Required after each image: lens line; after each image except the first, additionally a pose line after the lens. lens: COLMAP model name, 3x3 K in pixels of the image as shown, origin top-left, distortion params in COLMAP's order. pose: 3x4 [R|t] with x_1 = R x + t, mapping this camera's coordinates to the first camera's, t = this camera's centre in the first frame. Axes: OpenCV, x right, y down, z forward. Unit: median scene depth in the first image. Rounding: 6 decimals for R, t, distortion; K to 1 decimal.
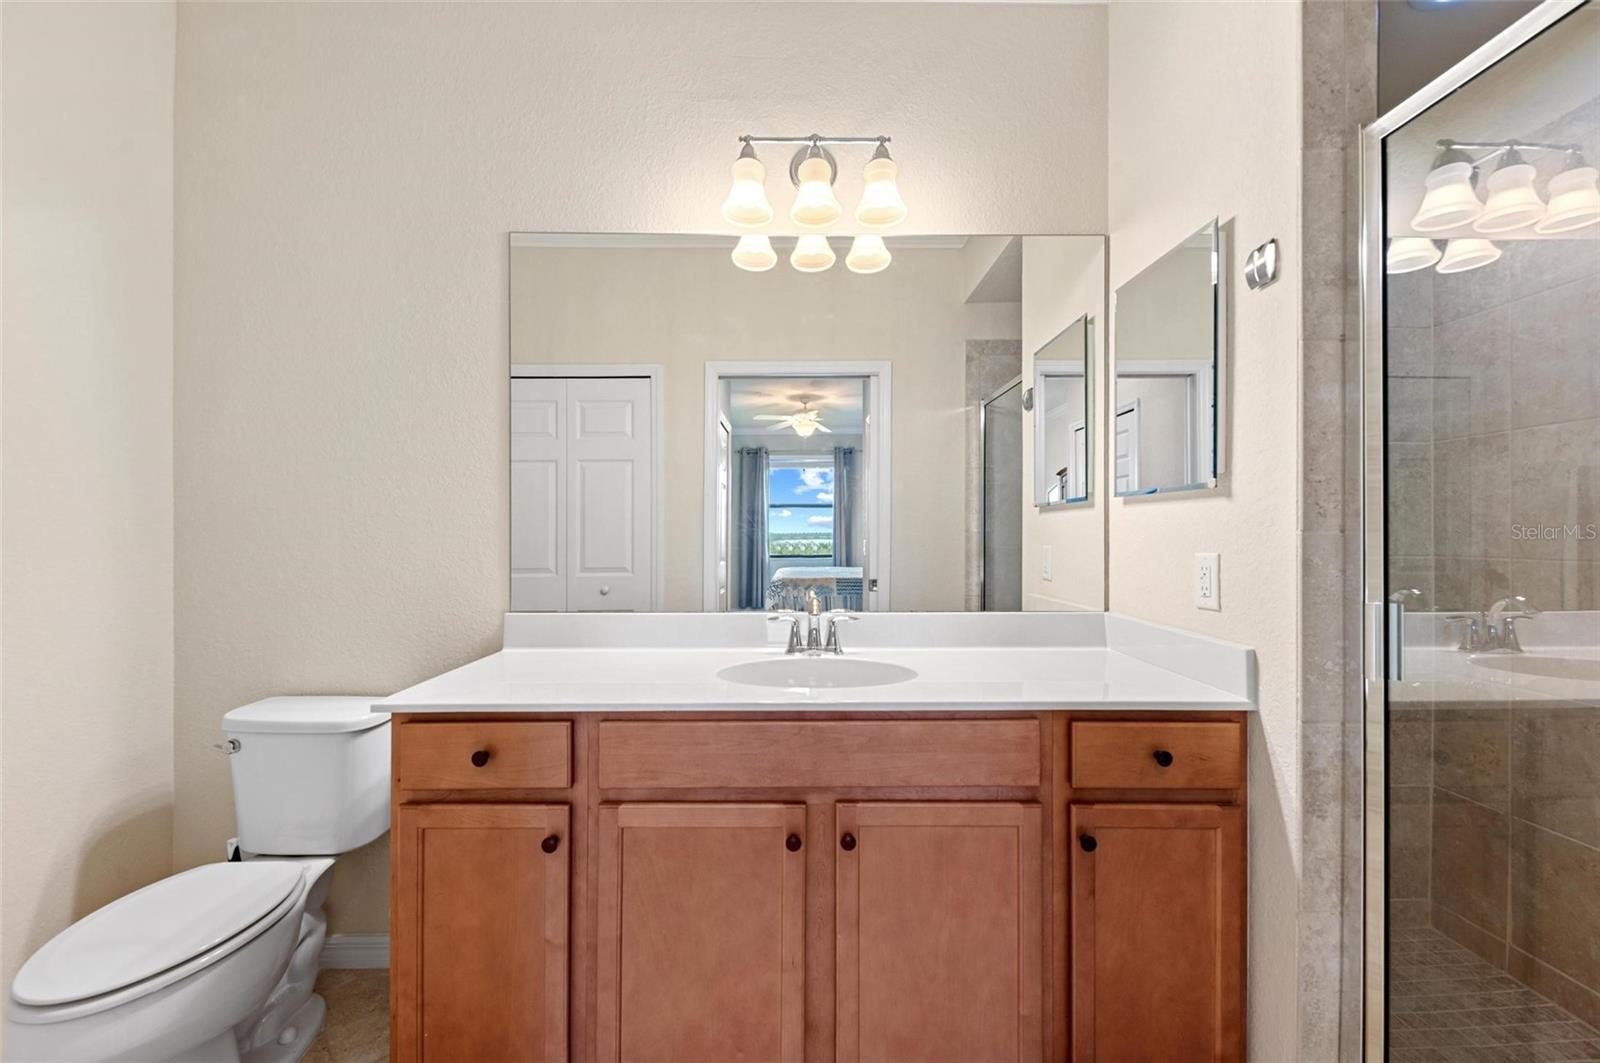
lens RADIAL K [[632.9, 0, 800.0], [0, 632.9, 531.5], [0, 0, 1]] dist [0.022391, 0.000056]
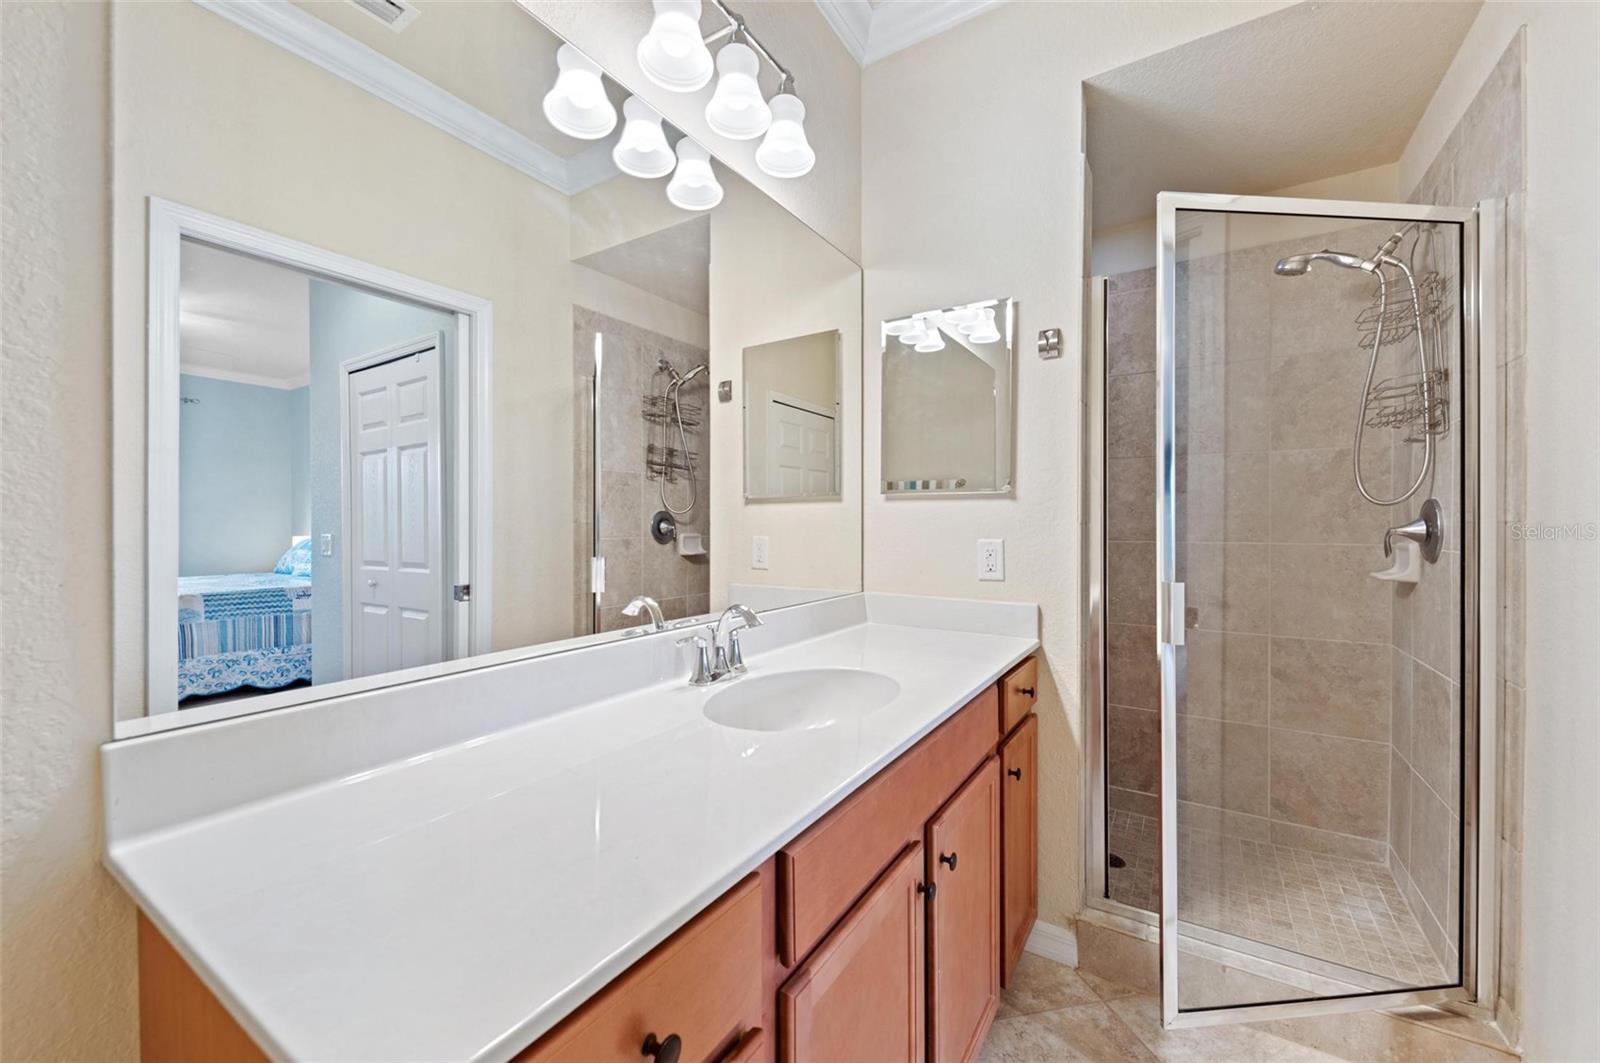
lens RADIAL K [[632.9, 0, 800.0], [0, 632.9, 531.5], [0, 0, 1]] dist [0.022391, 0.000056]
pose [[0.544032, -0.009320, 0.839013, -0.662060], [-0.002525, 0.999916, 0.012745, 0.001082], [-0.839061, -0.009052, 0.543963, 0.554580]]
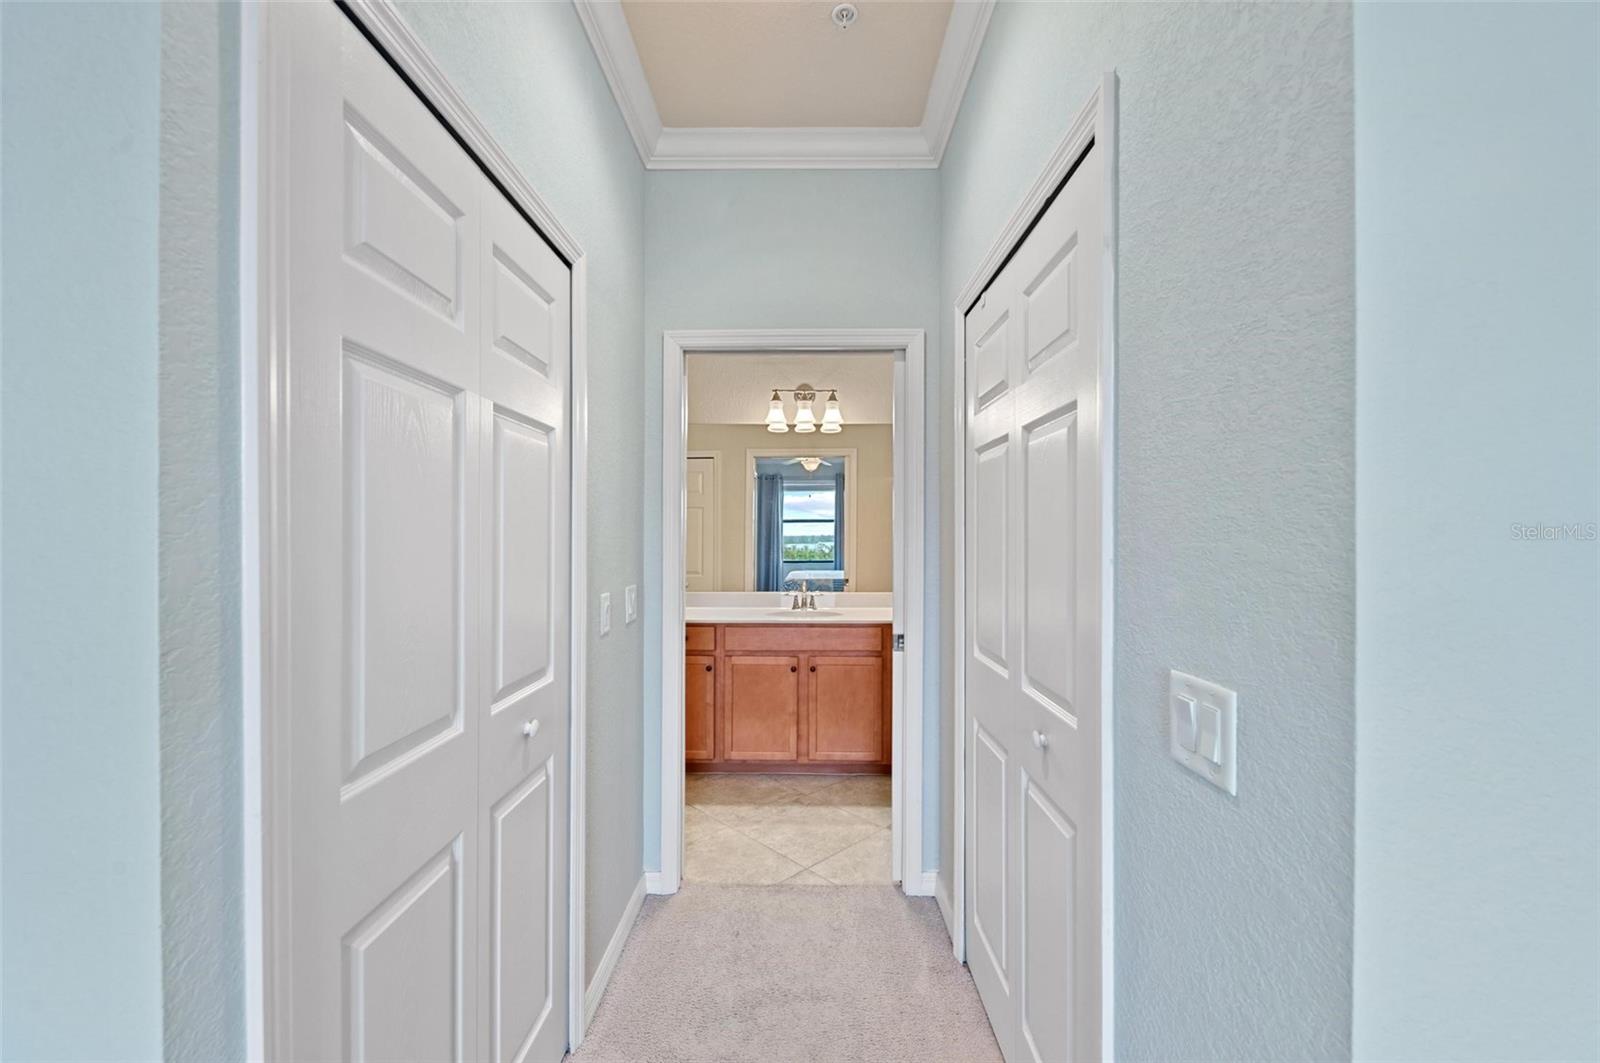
lens RADIAL K [[632.9, 0, 800.0], [0, 632.9, 531.5], [0, 0, 1]] dist [0.022391, 0.000056]
pose [[0.999776, 0.001467, -0.021096, 0.062900], [-0.001560, 0.999989, -0.004409, -0.092745], [0.021089, 0.004441, 0.999768, -1.496517]]
